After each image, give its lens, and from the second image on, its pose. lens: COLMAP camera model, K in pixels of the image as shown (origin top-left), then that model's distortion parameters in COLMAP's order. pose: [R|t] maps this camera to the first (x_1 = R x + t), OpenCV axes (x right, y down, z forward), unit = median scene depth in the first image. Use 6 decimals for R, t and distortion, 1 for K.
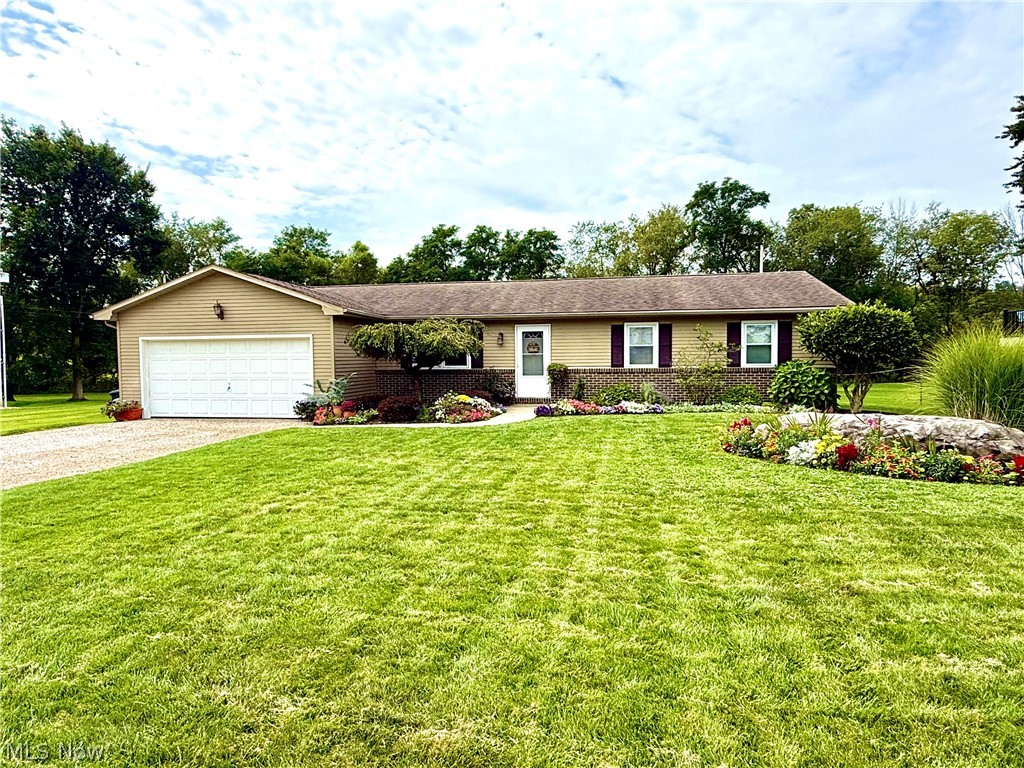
lens RADIAL K [[619.7, 0, 516.3], [0, 619.7, 376.8], [0, 0, 1]] dist [0.015142, 0.000413]
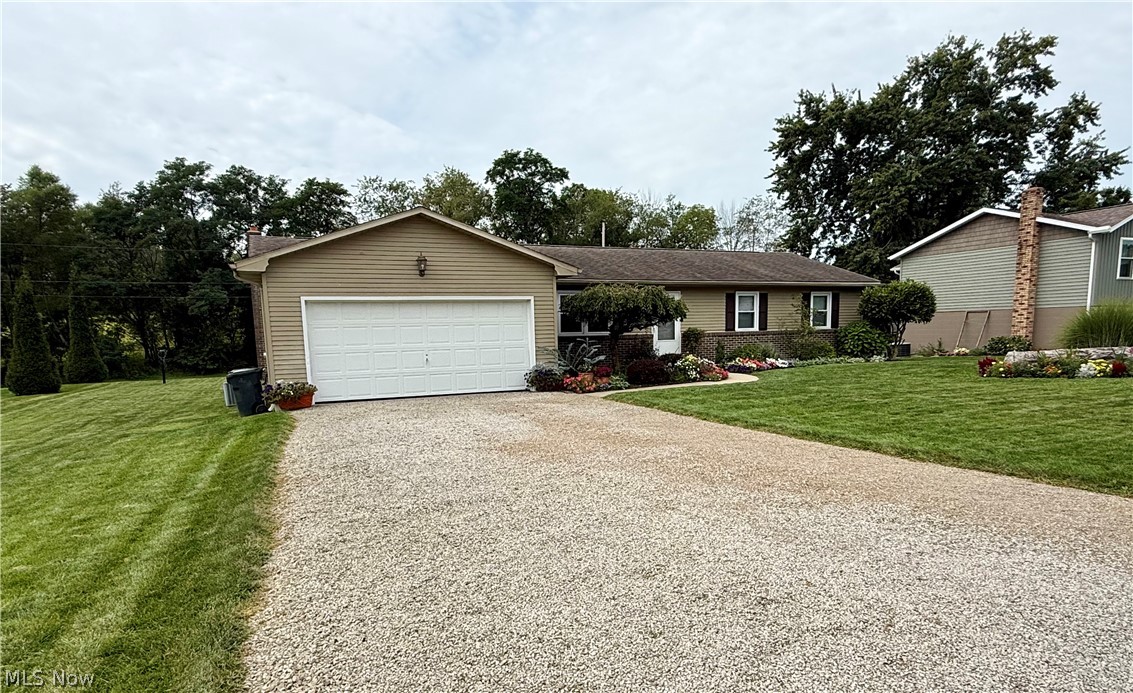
lens RADIAL K [[665.3, 0, 566.7], [0, 665.3, 421.9], [0, 0, 1]] dist [-0.002960, 0.003483]
pose [[0.838327, -0.084004, 0.538656, -0.587077], [0.030098, 0.993682, 0.108123, 0.007007], [-0.544336, -0.074430, 0.835559, 0.104195]]
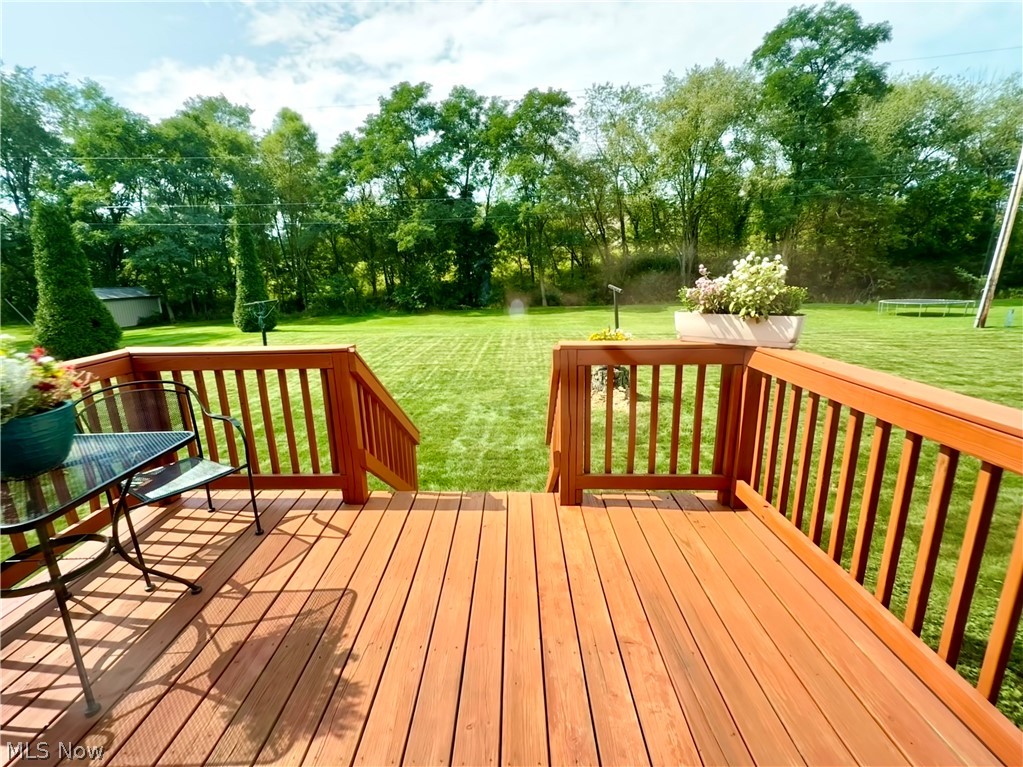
lens RADIAL K [[466.3, 0, 504.1], [0, 466.3, 382.6], [0, 0, 1]] dist [0.001678, -0.000784]
pose [[0.994097, -0.034145, 0.102983, -0.243035], [0.012811, 0.979487, 0.201101, -0.031352], [-0.107737, -0.198595, 0.974142, 1.139696]]
